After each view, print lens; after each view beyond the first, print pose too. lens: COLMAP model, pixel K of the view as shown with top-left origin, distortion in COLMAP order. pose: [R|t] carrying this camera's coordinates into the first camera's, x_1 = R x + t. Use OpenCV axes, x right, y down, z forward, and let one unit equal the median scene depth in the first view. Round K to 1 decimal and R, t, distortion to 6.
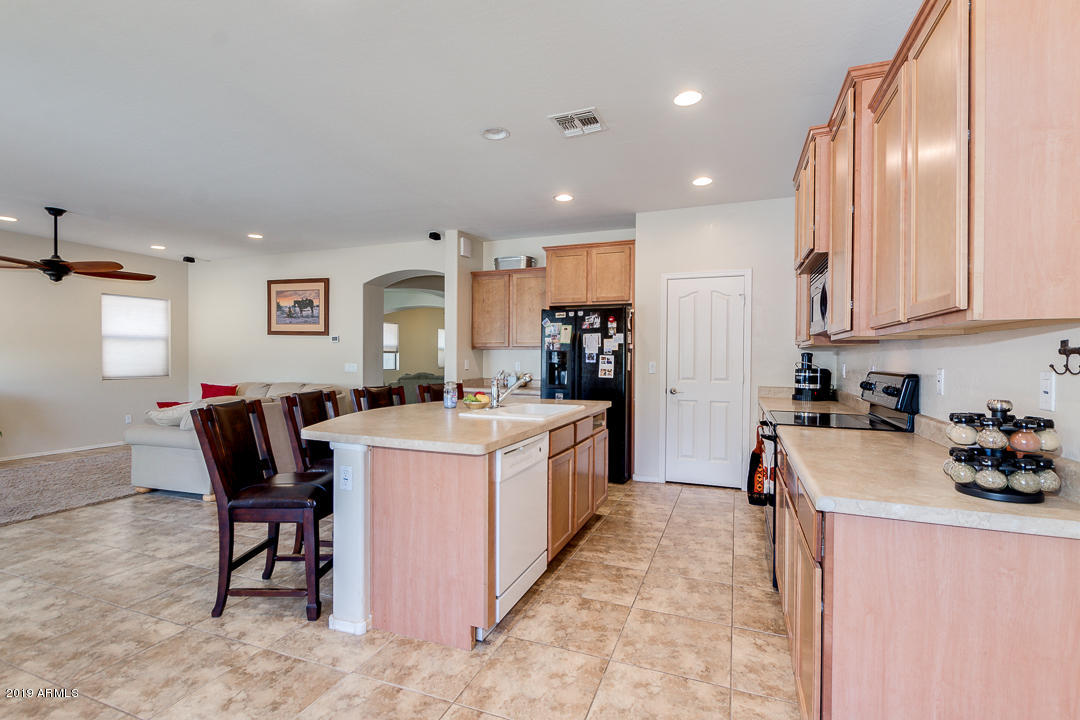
lens RADIAL K [[504.3, 0, 538.4], [0, 504.3, 361.4], [0, 0, 1]] dist [0.019975, -0.009369]
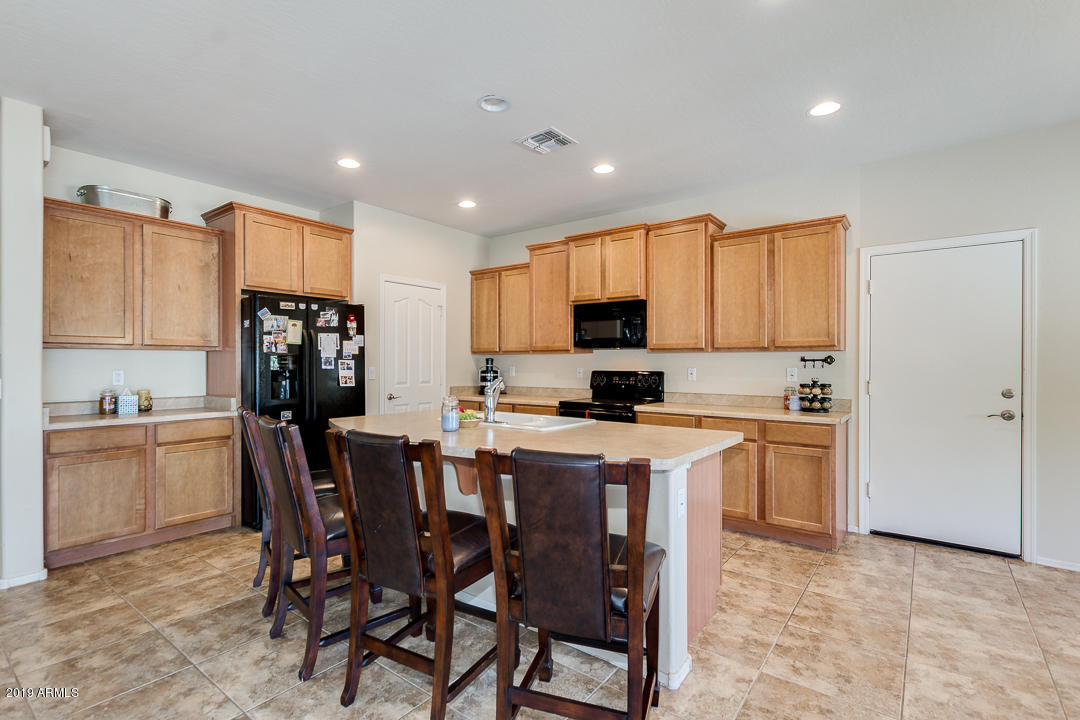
lens RADIAL K [[504.3, 0, 538.4], [0, 504.3, 361.4], [0, 0, 1]] dist [0.019975, -0.009369]
pose [[0.278996, -0.003279, 0.960287, -0.572995], [0.007931, 0.999968, 0.001110, -0.007827], [-0.960259, 0.007306, 0.279013, 0.439518]]
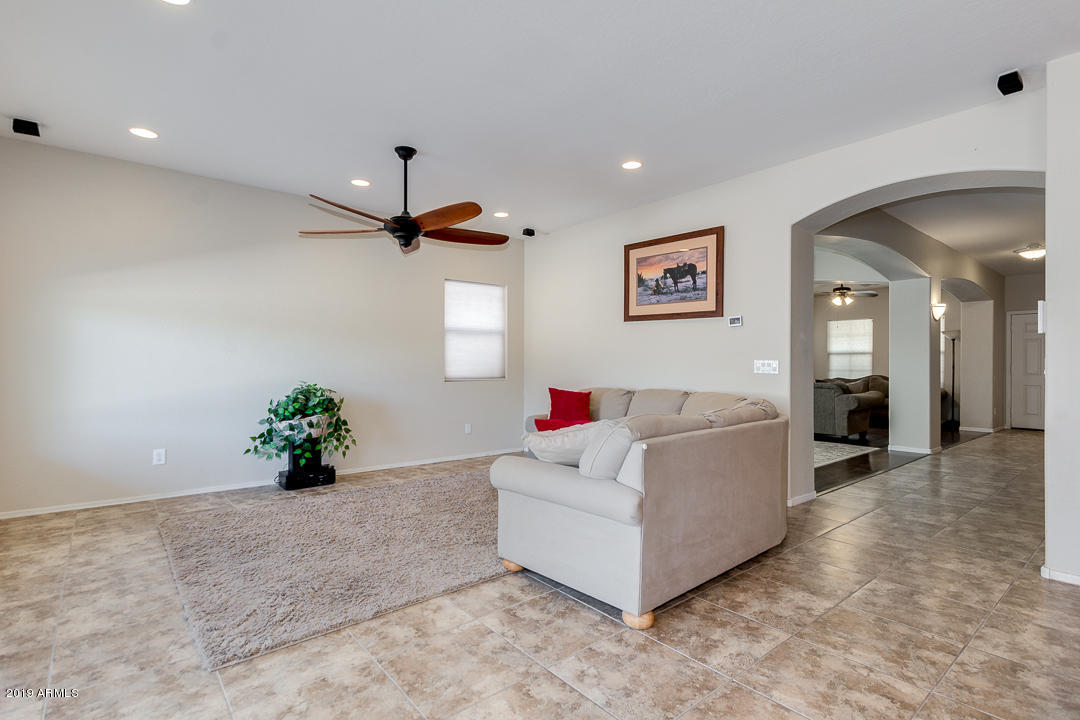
lens RADIAL K [[504.3, 0, 538.4], [0, 504.3, 361.4], [0, 0, 1]] dist [0.019975, -0.009369]
pose [[0.880445, -0.003559, -0.474134, -0.411270], [-0.003430, 0.999898, -0.013876, 0.019086], [0.474135, 0.013843, 0.880343, 0.428594]]
